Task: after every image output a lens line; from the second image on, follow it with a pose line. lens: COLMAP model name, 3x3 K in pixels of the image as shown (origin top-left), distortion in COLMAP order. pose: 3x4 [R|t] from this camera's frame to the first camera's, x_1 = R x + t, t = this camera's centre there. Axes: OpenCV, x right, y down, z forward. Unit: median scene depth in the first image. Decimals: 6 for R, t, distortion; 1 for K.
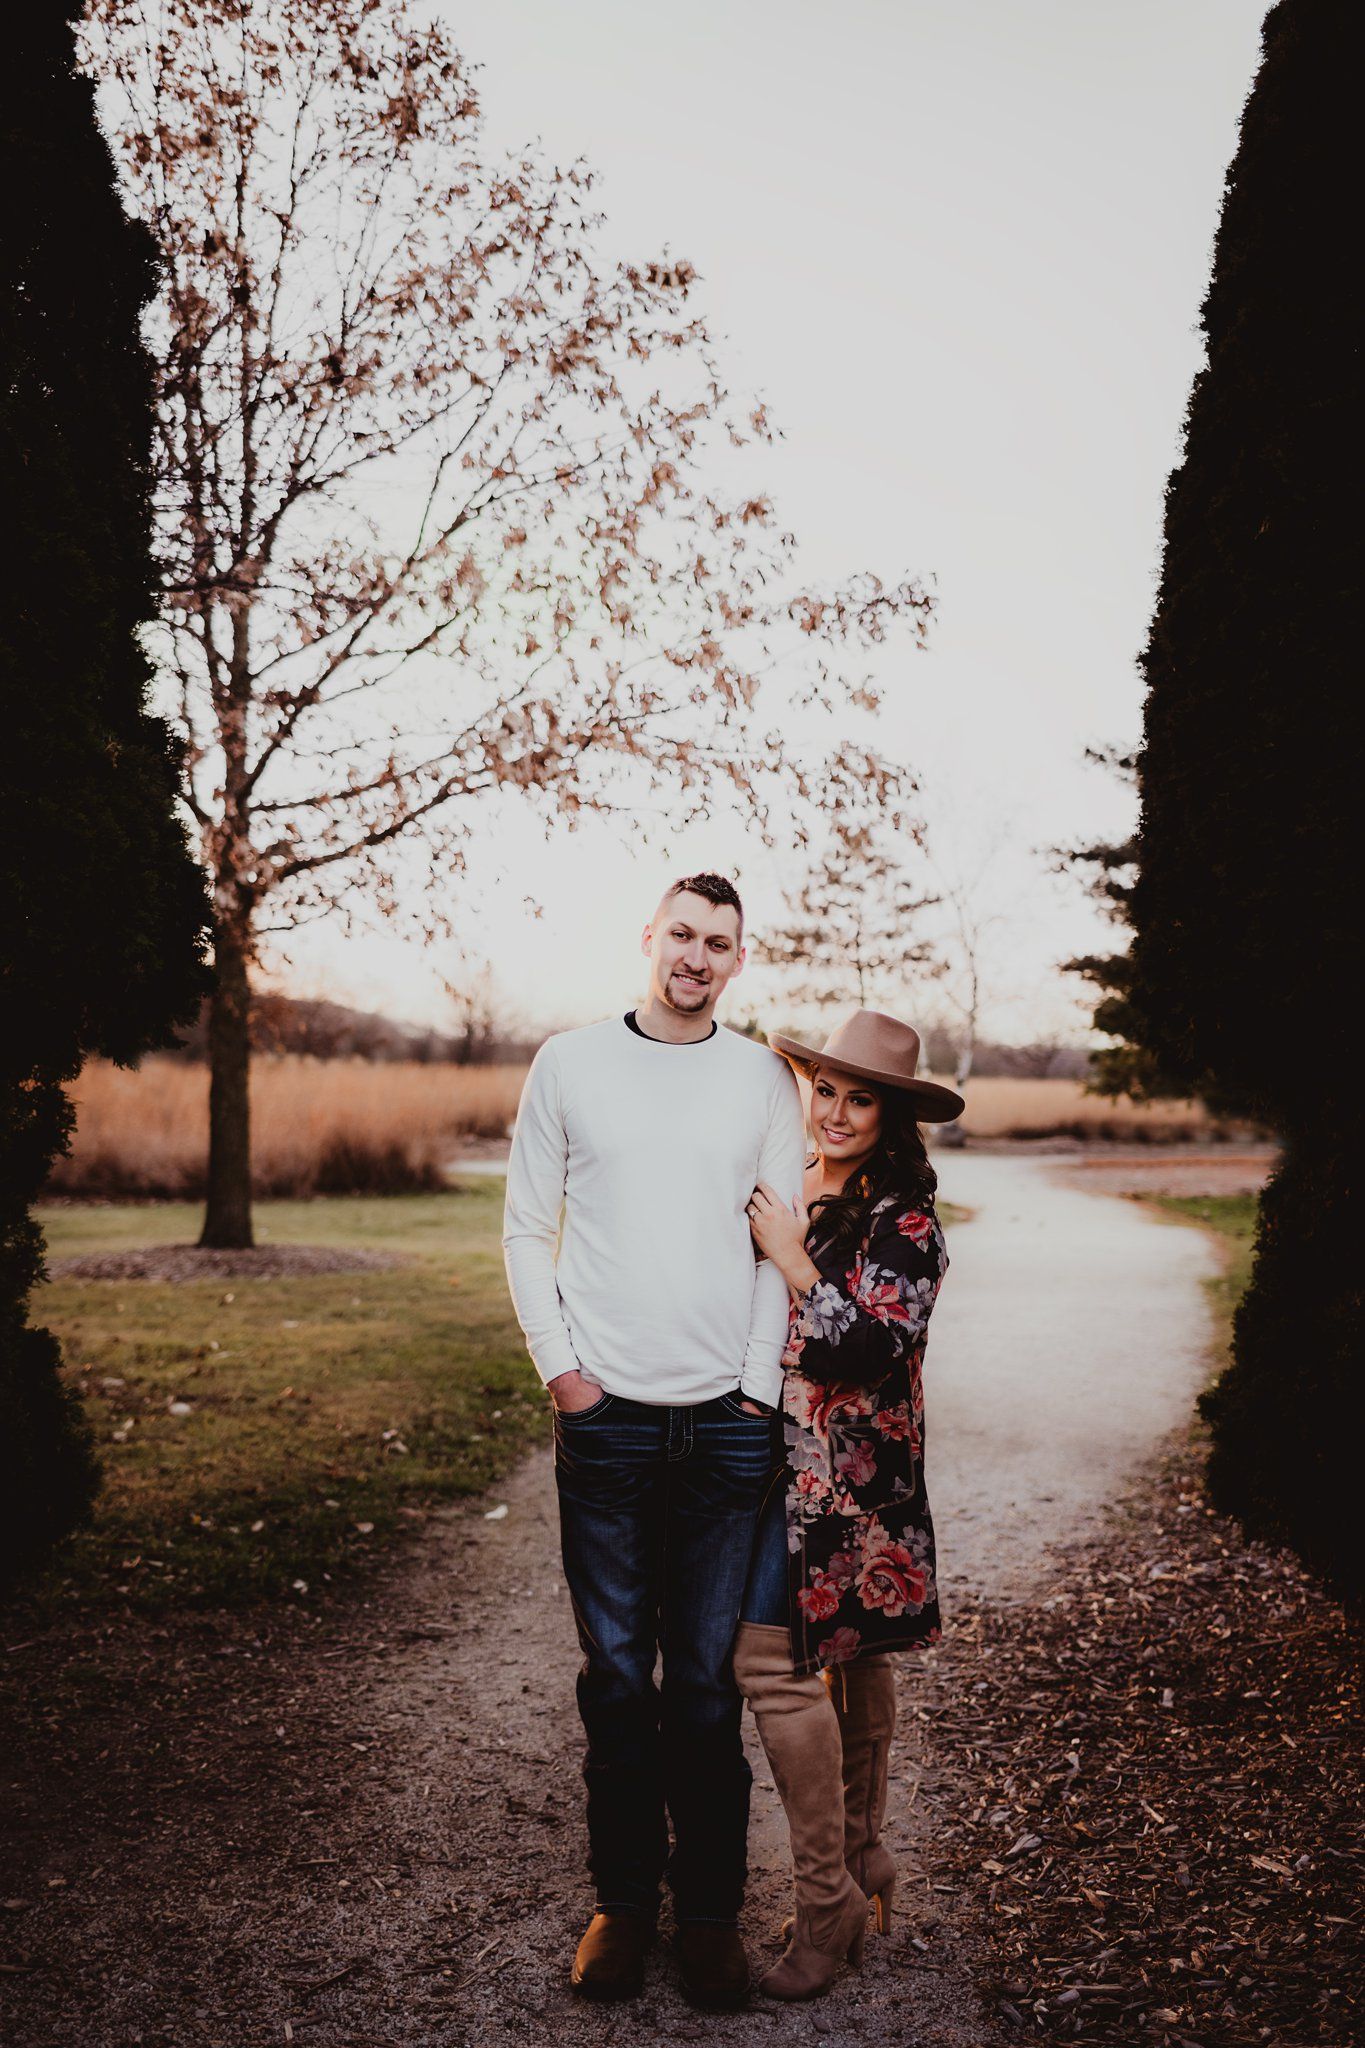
lens RADIAL K [[2147.1, 0, 677.6], [0, 2147.1, 1013.9], [0, 0, 1]] dist [-0.013567, 0.000000]
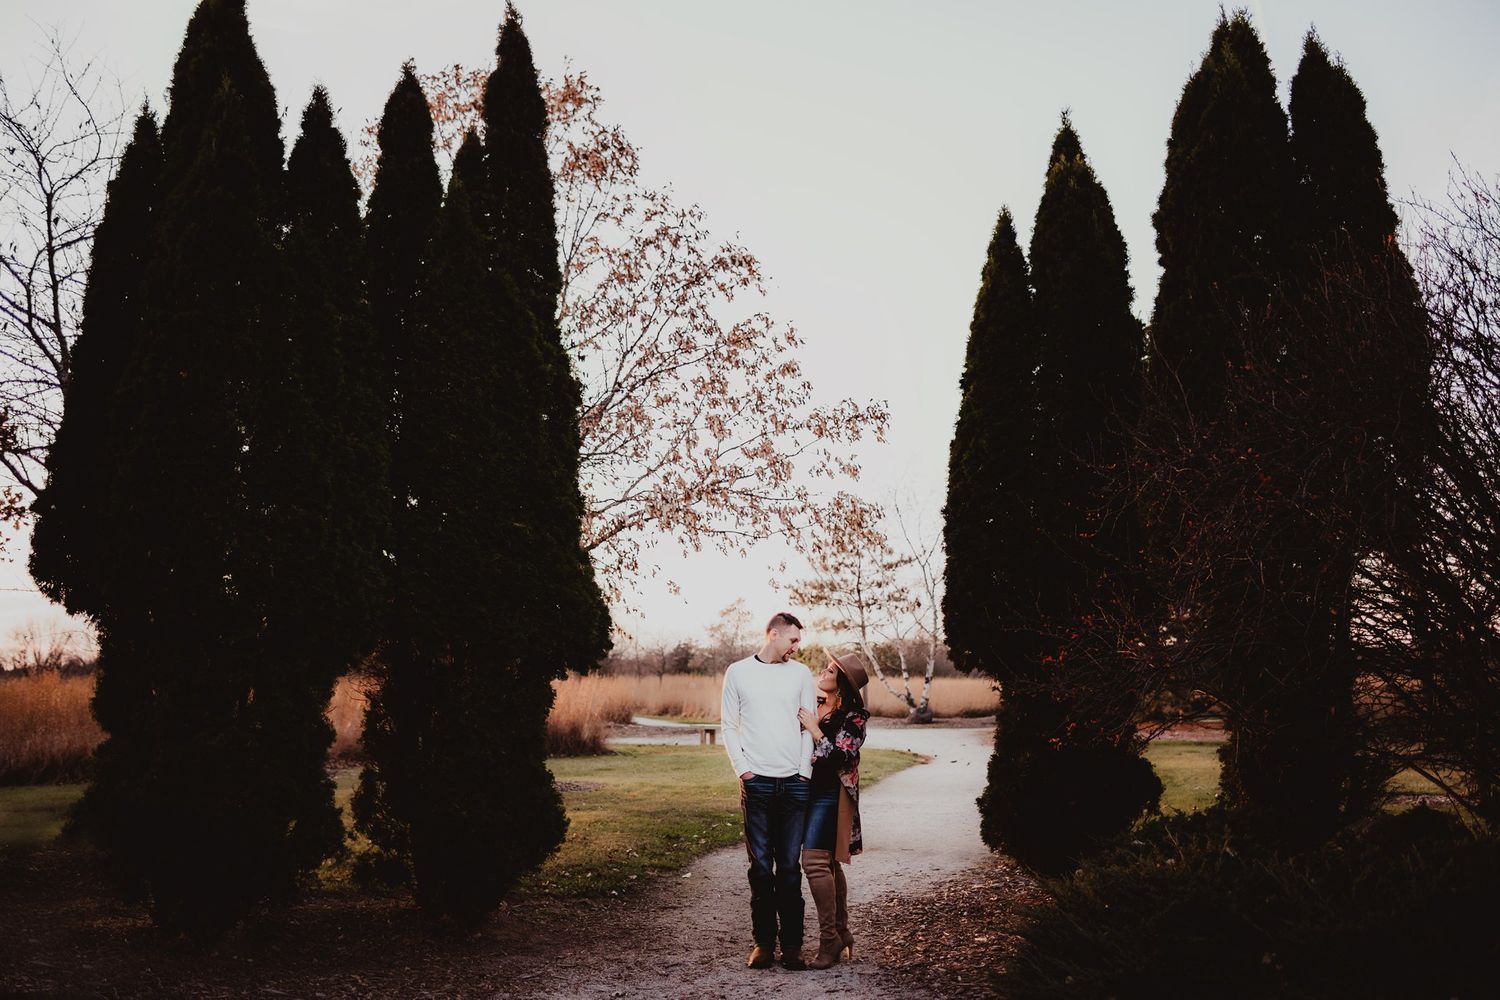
lens RADIAL K [[1572.6, 0, 746.2], [0, 1572.6, 495.8], [0, 0, 1]] dist [-0.013567, 0.000000]
pose [[0.999745, -0.020442, 0.009606, -0.033463], [0.021209, 0.995887, -0.088090, -0.016579], [-0.007766, 0.088271, 0.996066, -0.732460]]
